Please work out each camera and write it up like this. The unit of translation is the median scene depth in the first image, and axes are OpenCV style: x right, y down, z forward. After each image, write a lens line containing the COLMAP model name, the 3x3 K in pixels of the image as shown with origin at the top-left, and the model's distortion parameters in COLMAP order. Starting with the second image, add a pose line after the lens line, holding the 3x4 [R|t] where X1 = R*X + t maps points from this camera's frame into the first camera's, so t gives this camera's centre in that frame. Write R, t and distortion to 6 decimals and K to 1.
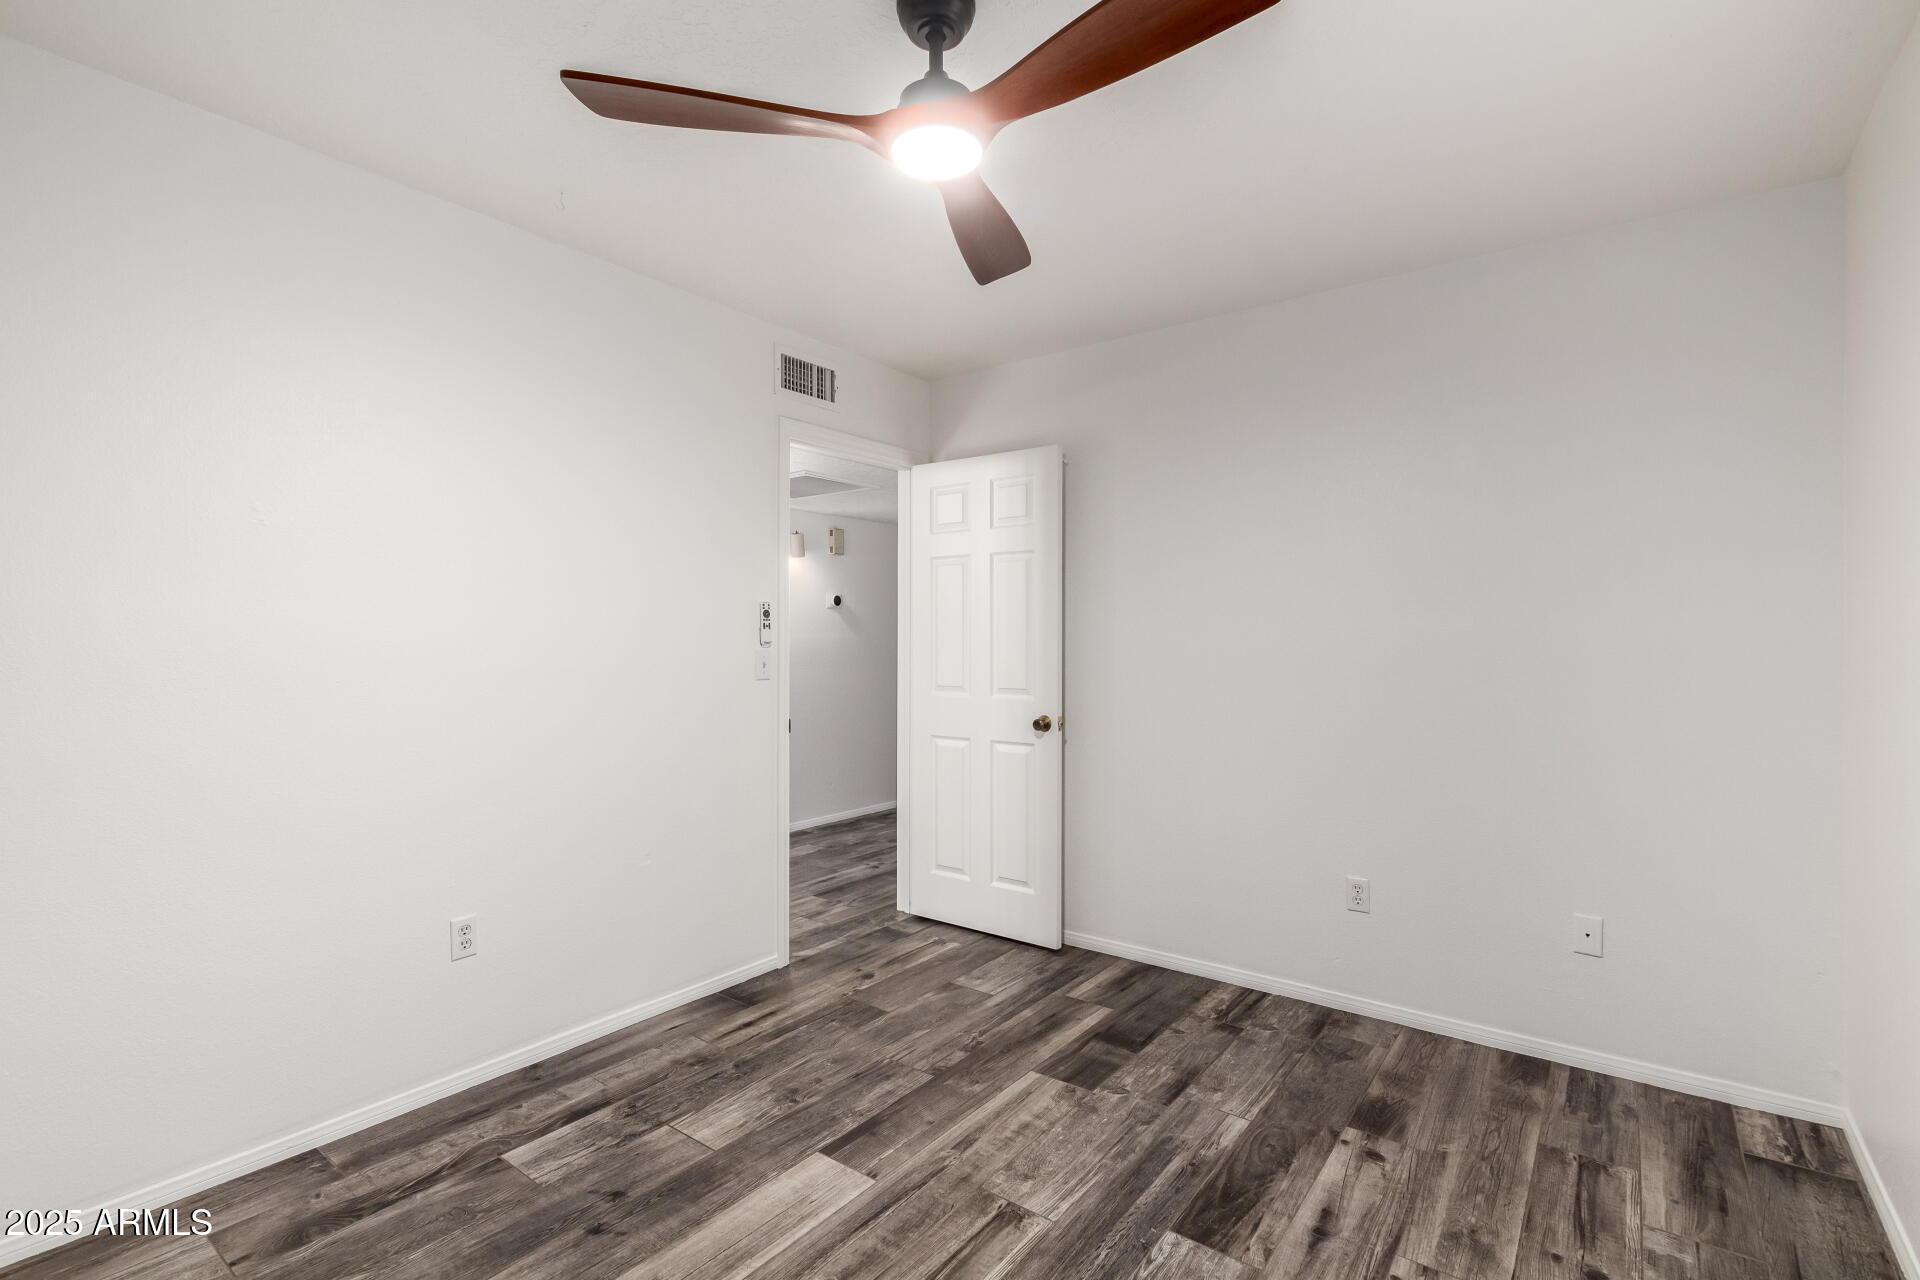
lens RADIAL K [[878.0, 0, 953.9], [0, 878.0, 636.8], [0, 0, 1]] dist [0.010030, -0.007229]
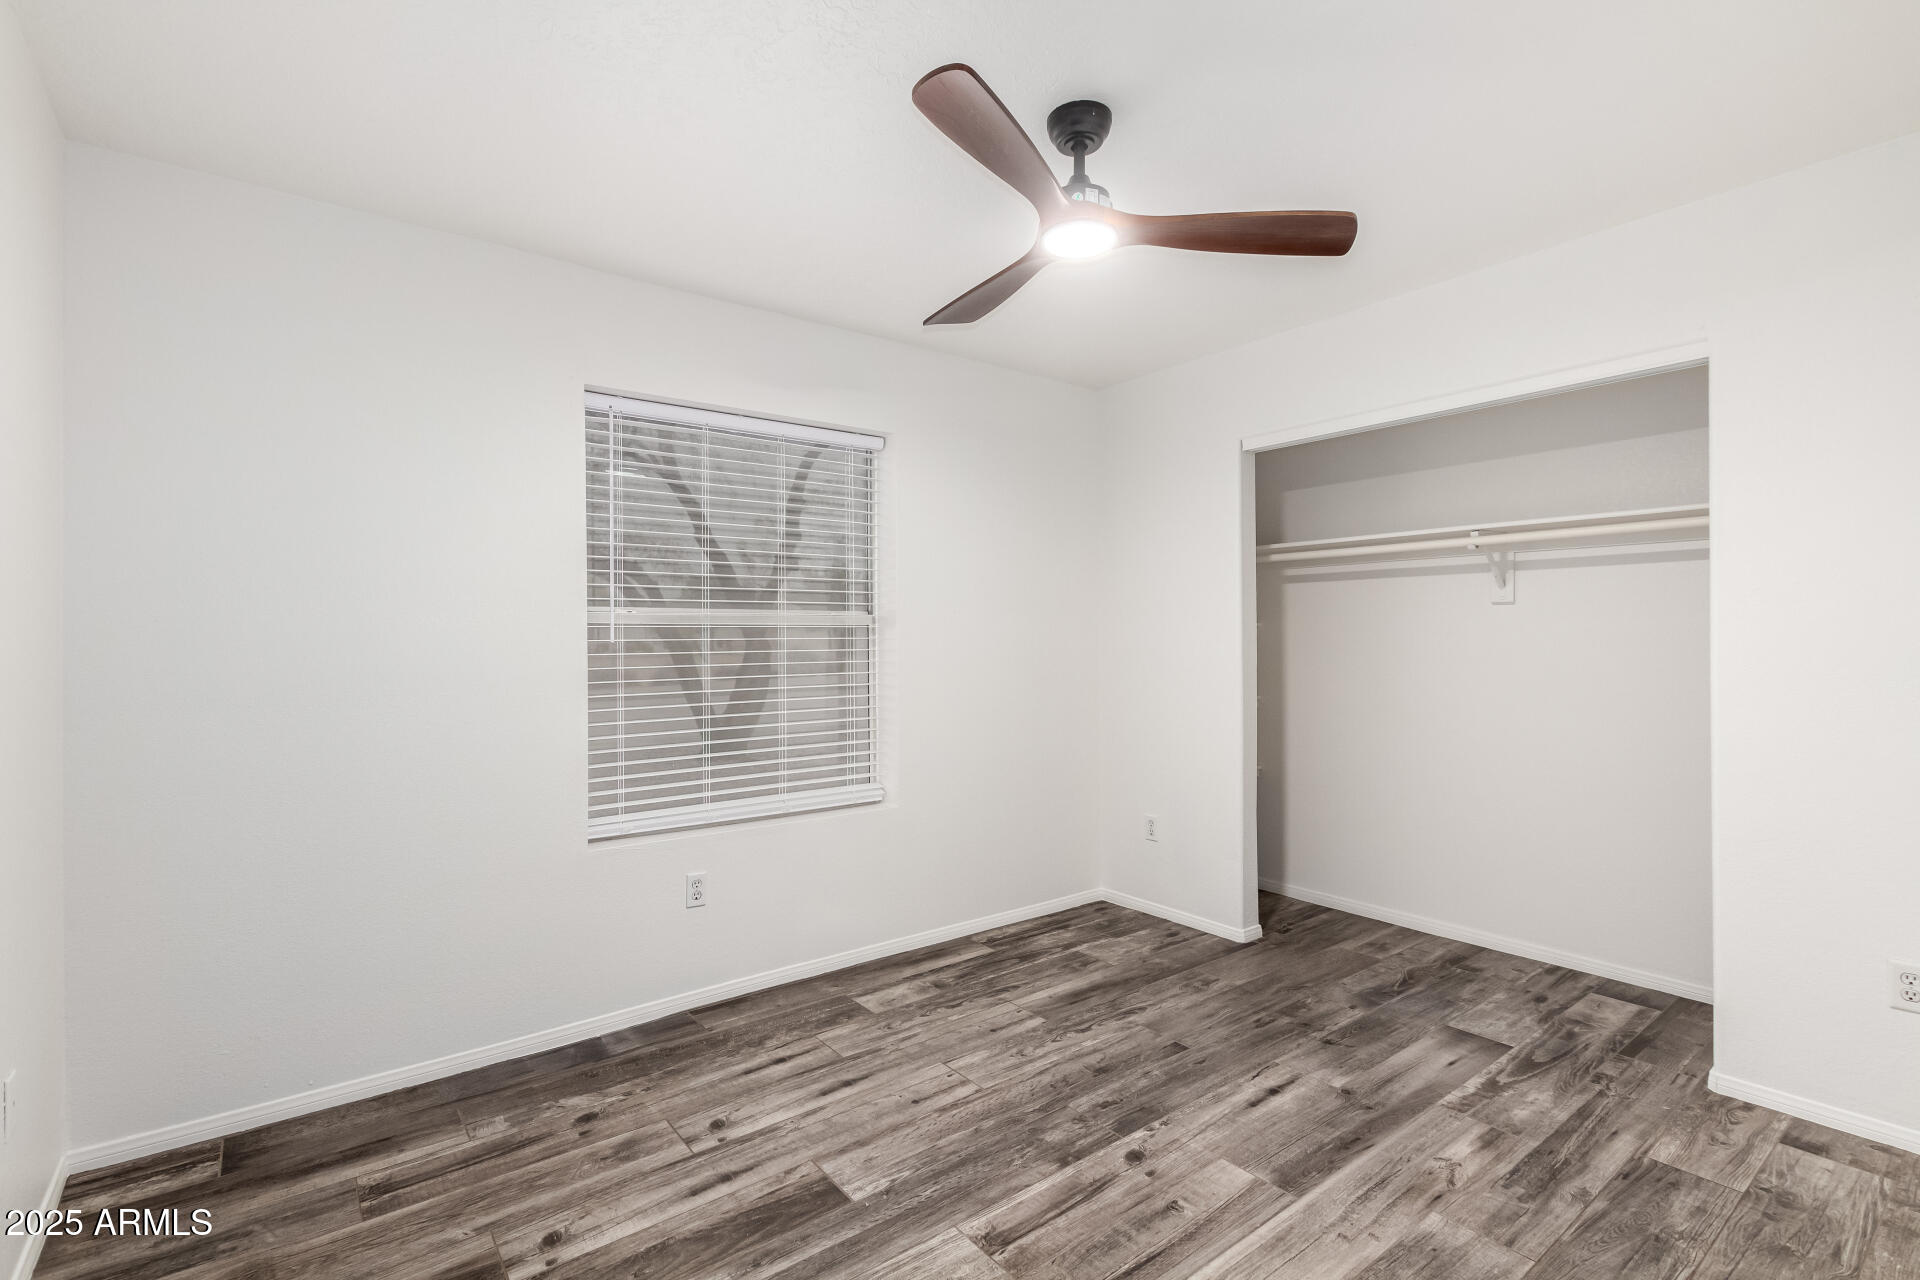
lens RADIAL K [[878.0, 0, 953.9], [0, 878.0, 636.8], [0, 0, 1]] dist [0.010030, -0.007229]
pose [[-0.965606, 0.005754, 0.259947, -0.147223], [0.004005, 0.999966, -0.007259, 0.009022], [-0.259980, -0.005968, -0.965596, 1.974124]]
